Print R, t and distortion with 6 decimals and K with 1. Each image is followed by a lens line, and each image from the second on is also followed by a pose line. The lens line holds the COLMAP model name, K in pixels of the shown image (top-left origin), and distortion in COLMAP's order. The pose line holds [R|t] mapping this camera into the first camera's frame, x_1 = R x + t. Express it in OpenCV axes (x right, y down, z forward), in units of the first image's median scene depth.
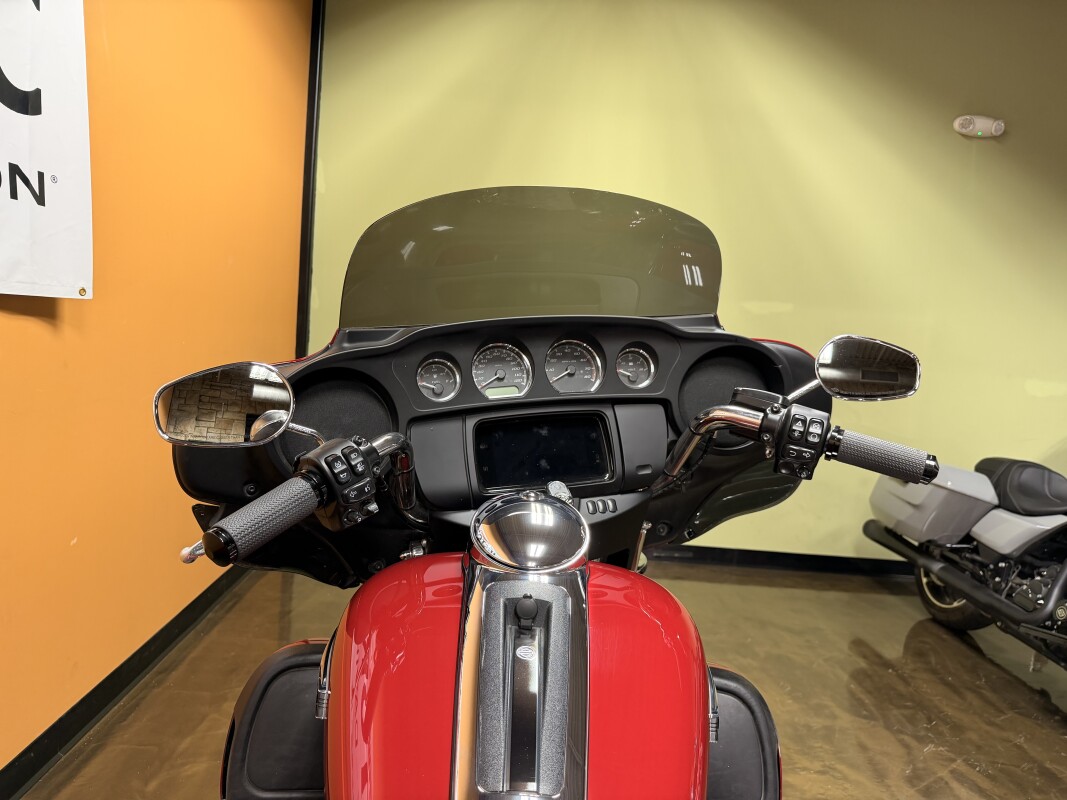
lens RADIAL K [[762.5, 0, 533.5], [0, 762.5, 400.0], [0, 0, 1]] dist [-0.006176, -0.006357]
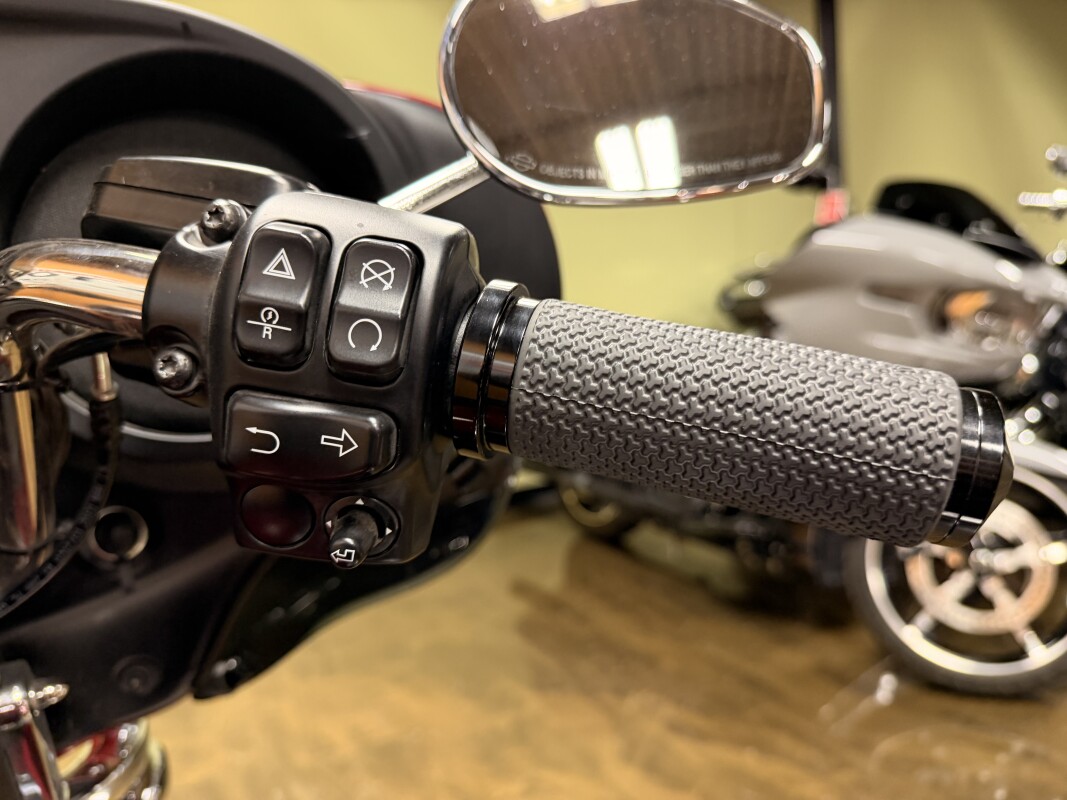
lens RADIAL K [[762.5, 0, 533.5], [0, 762.5, 400.0], [0, 0, 1]] dist [-0.006176, -0.006357]
pose [[0.853837, -0.236426, 0.463750, 0.113274], [0.207330, 0.971649, 0.113633, 0.019056], [-0.477468, -0.000874, 0.878649, 0.296364]]
